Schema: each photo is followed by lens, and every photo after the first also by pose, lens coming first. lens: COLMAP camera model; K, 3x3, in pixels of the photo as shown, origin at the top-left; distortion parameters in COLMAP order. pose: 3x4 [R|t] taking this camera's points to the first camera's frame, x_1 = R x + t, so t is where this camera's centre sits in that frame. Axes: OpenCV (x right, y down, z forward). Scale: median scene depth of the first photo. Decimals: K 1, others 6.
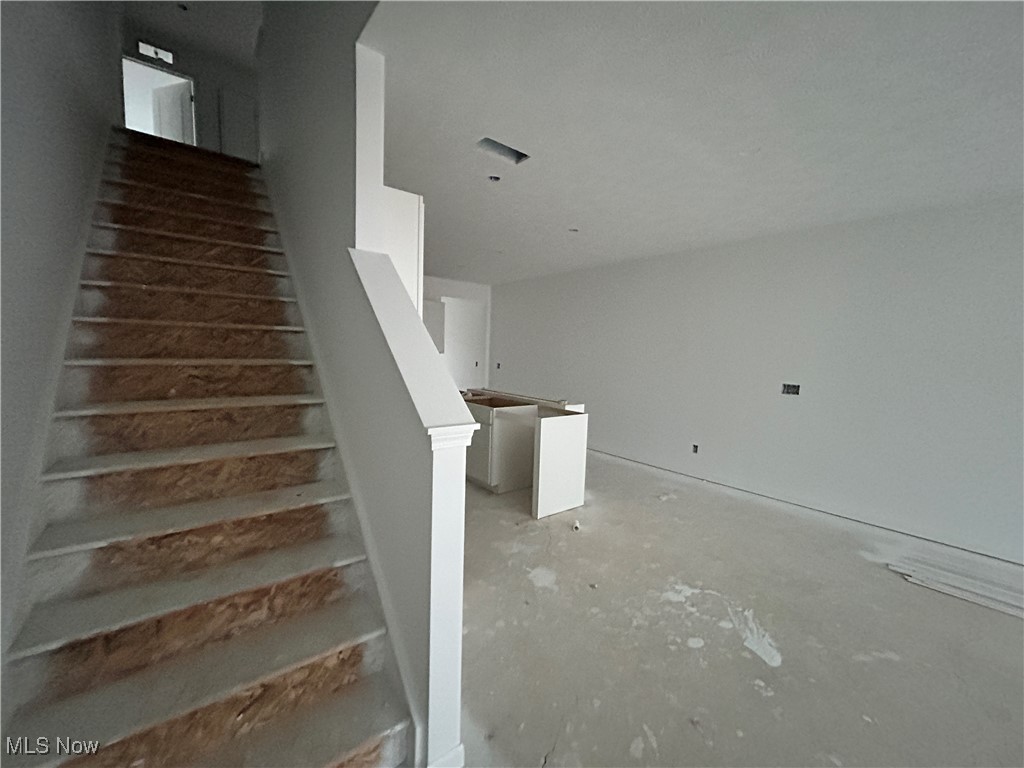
lens RADIAL K [[420.6, 0, 511.2], [0, 420.6, 387.6], [0, 0, 1]] dist [-0.000961, 0.000048]
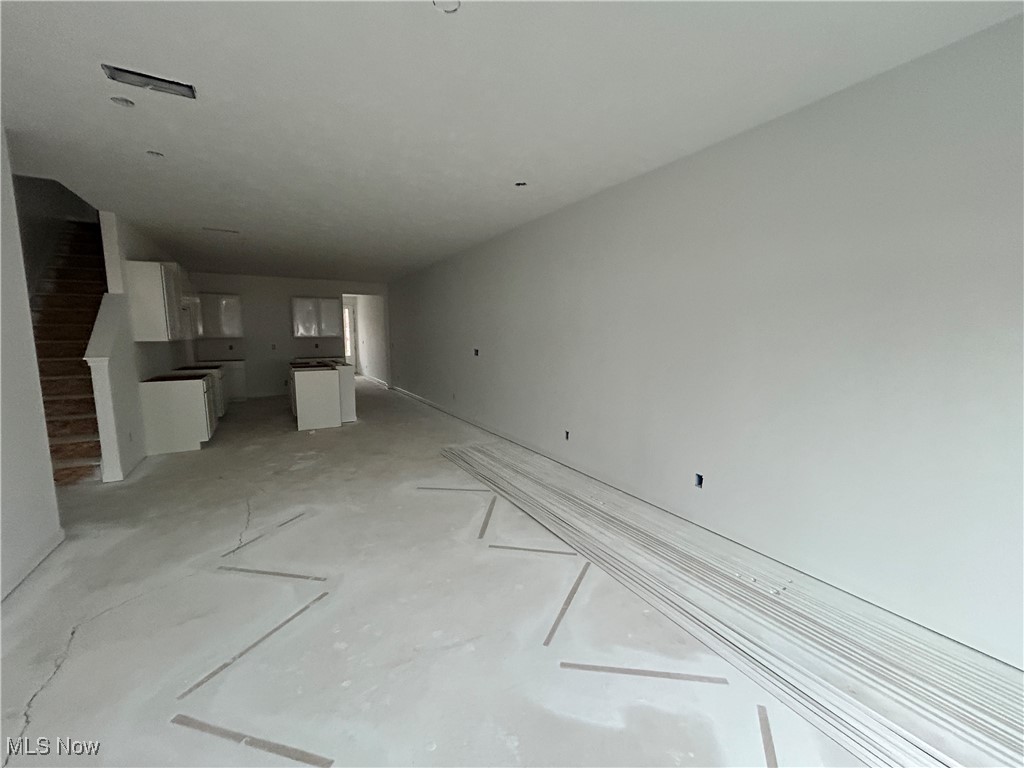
lens RADIAL K [[420.6, 0, 511.2], [0, 420.6, 387.6], [0, 0, 1]] dist [-0.000961, 0.000048]
pose [[0.988315, -0.016760, -0.151501, 2.170089], [0.022368, 0.999123, 0.035384, 0.176753], [0.150775, -0.038359, 0.987824, -1.023033]]
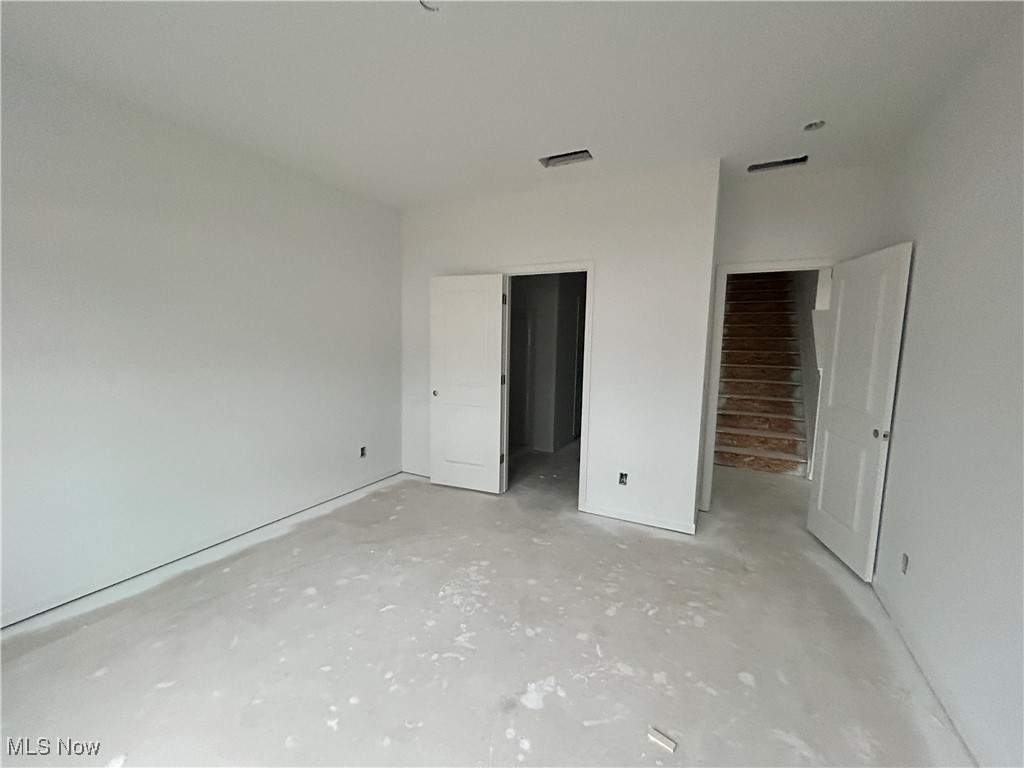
lens RADIAL K [[420.6, 0, 511.2], [0, 420.6, 387.6], [0, 0, 1]] dist [-0.000961, 0.000048]
pose [[0.430299, 0.074065, -0.899643, 1.191068], [-0.086976, 0.995393, 0.040348, 0.220210], [0.898486, 0.060885, 0.434759, -1.802167]]
